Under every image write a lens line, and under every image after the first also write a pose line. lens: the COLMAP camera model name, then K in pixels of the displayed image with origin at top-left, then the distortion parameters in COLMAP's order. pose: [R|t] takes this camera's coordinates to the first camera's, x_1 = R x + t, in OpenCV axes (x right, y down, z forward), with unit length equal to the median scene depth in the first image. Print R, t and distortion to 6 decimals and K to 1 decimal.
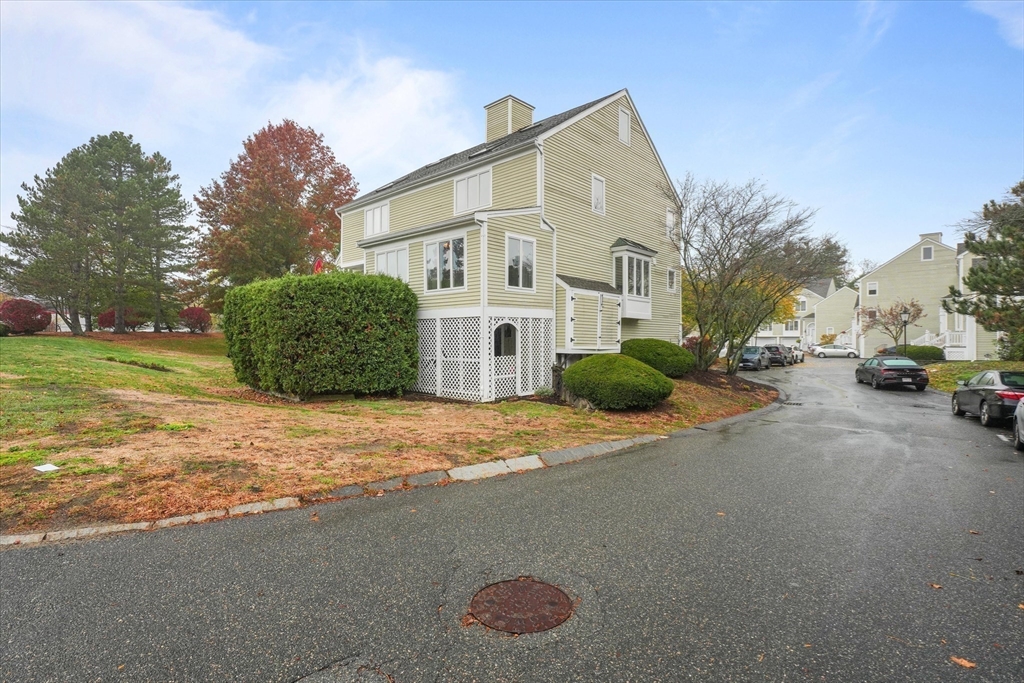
lens RADIAL K [[489.0, 0, 507.1], [0, 489.0, 342.2], [0, 0, 1]] dist [-0.004214, 0.000005]
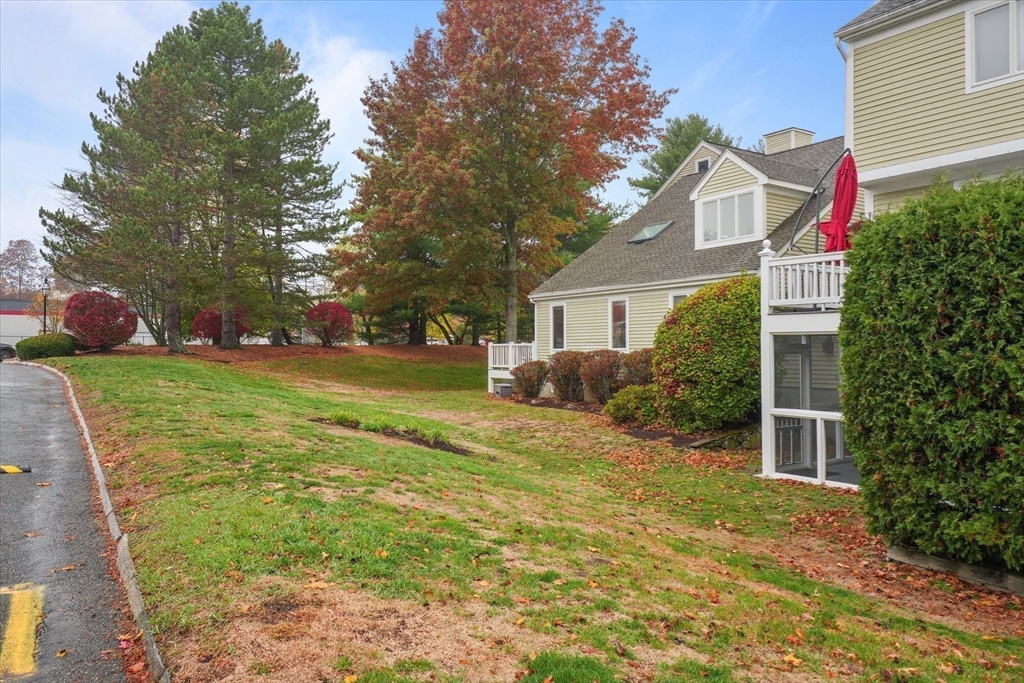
lens RADIAL K [[784.2, 0, 537.5], [0, 784.2, 353.1], [0, 0, 1]] dist [-0.004945, -0.004668]
pose [[0.973003, 0.000624, -0.230793, -0.261036], [-0.001670, 0.999989, -0.004339, -0.010730], [0.230787, 0.004608, 0.972993, 0.206890]]
